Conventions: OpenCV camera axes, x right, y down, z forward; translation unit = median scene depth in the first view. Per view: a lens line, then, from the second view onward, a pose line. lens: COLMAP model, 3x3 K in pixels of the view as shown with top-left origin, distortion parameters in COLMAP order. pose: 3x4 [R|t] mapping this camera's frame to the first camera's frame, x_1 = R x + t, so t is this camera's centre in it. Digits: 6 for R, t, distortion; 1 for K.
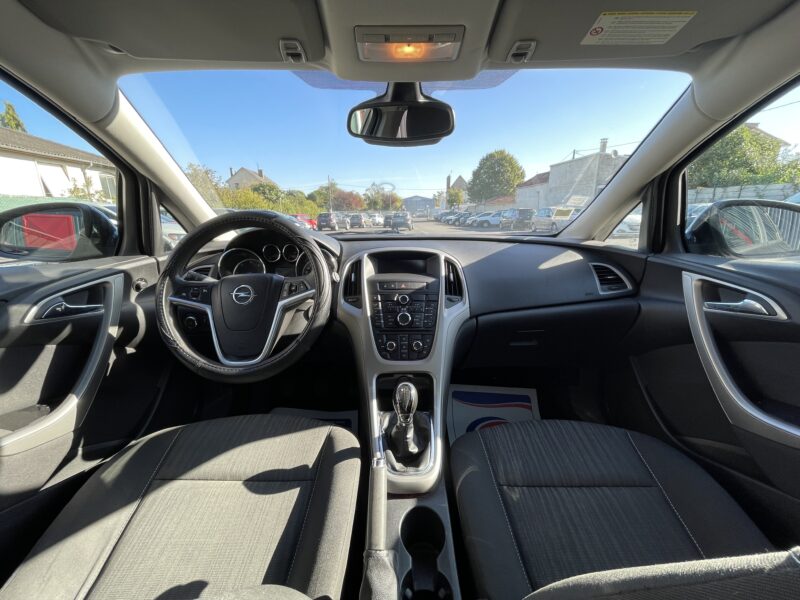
lens RADIAL K [[323.7, 0, 394.7], [0, 323.7, 305.2], [0, 0, 1]] dist [-0.002050, 0.000013]
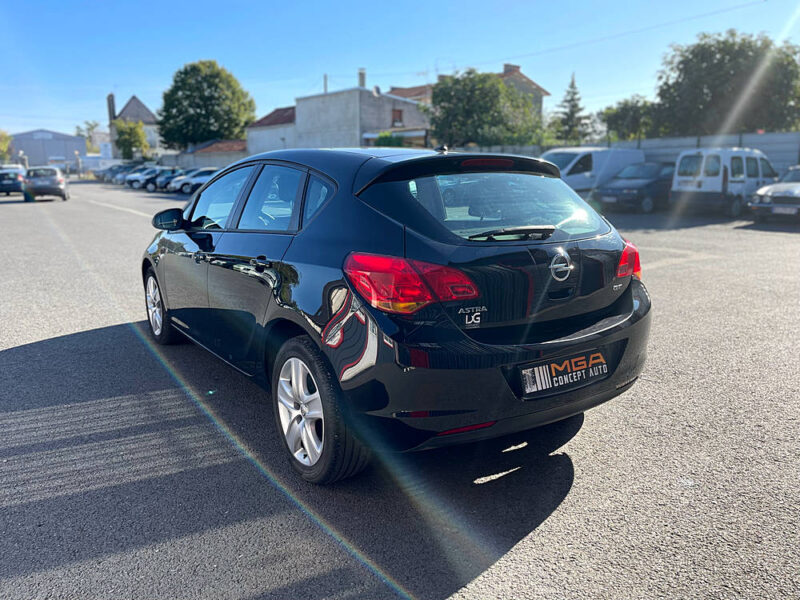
lens RADIAL K [[605.9, 0, 400.0], [0, 605.9, 300.0], [0, 0, 1]] dist [0.010529, -0.006253]
pose [[0.829615, -0.106356, 0.548113, -0.122657], [0.138637, 0.990185, -0.017702, 0.040679], [-0.540850, 0.090674, 0.836217, -0.217314]]
